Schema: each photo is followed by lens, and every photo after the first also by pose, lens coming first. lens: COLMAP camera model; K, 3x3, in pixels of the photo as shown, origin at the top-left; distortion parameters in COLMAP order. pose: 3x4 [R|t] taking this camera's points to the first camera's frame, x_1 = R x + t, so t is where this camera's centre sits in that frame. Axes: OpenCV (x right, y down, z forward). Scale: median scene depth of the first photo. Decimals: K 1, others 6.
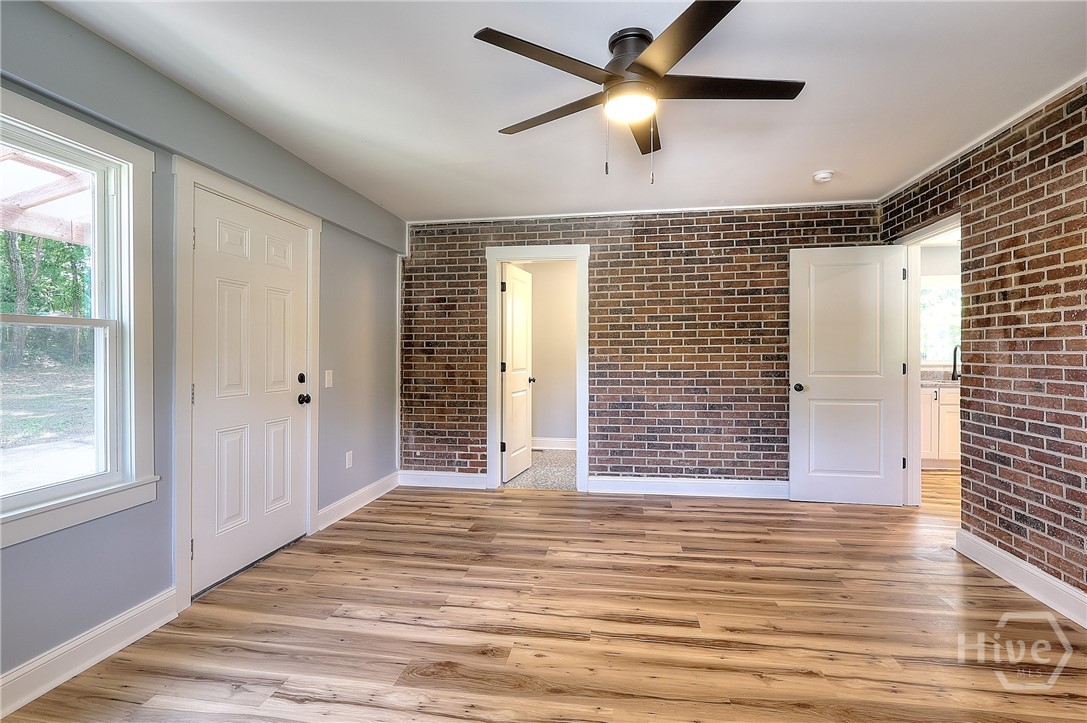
lens RADIAL K [[500.8, 0, 543.6], [0, 500.8, 357.8], [0, 0, 1]] dist [-0.005110, 0.001128]
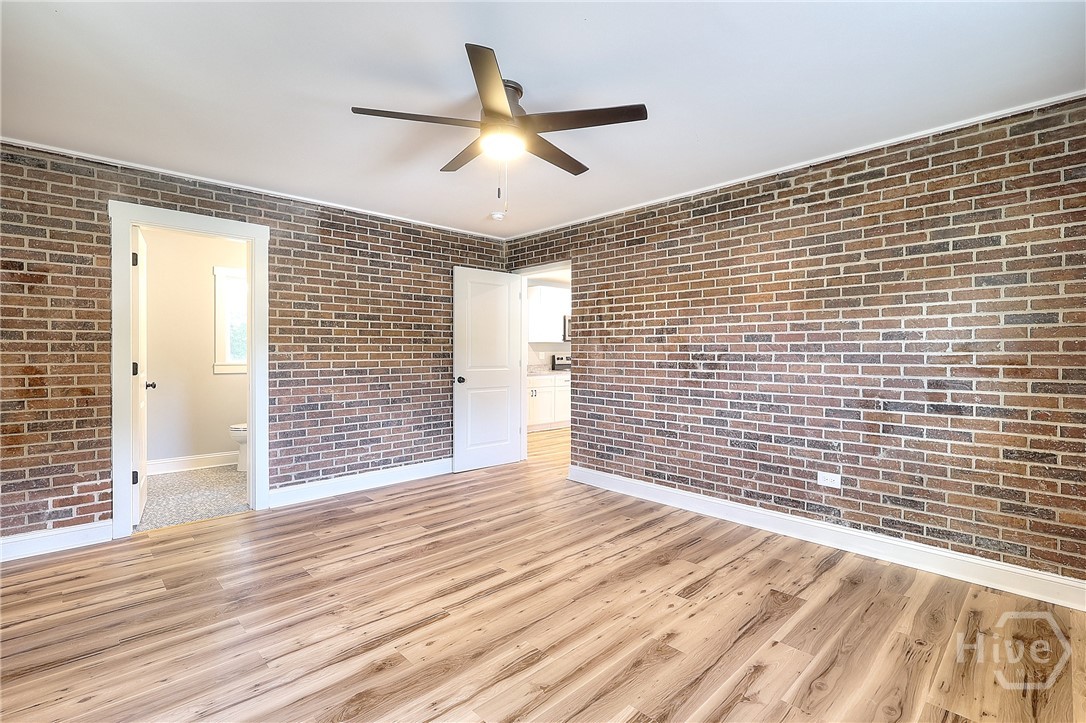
lens RADIAL K [[500.4, 0, 543.1], [0, 500.4, 357.8], [0, 0, 1]] dist [-0.005110, 0.001128]
pose [[0.606172, -0.004885, 0.795319, -0.343529], [0.002302, 0.999988, 0.004387, 0.000682], [-0.795330, -0.000829, 0.606176, 0.094428]]
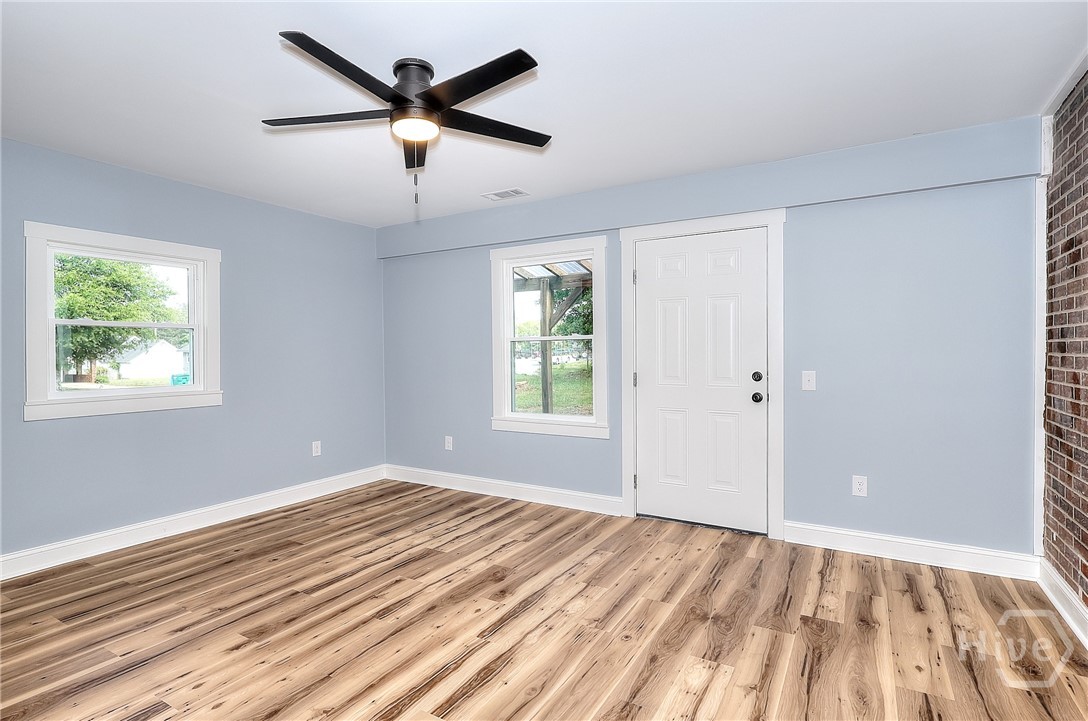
lens RADIAL K [[543.6, 0, 544.0], [0, 543.6, 360.5], [0, 0, 1]] dist [0.000969, 0.000128]
pose [[-0.365362, 0.016368, -0.930722, 0.562487], [-0.001618, 0.999833, 0.018219, -0.009178], [0.930864, 0.008163, -0.365274, 0.807915]]
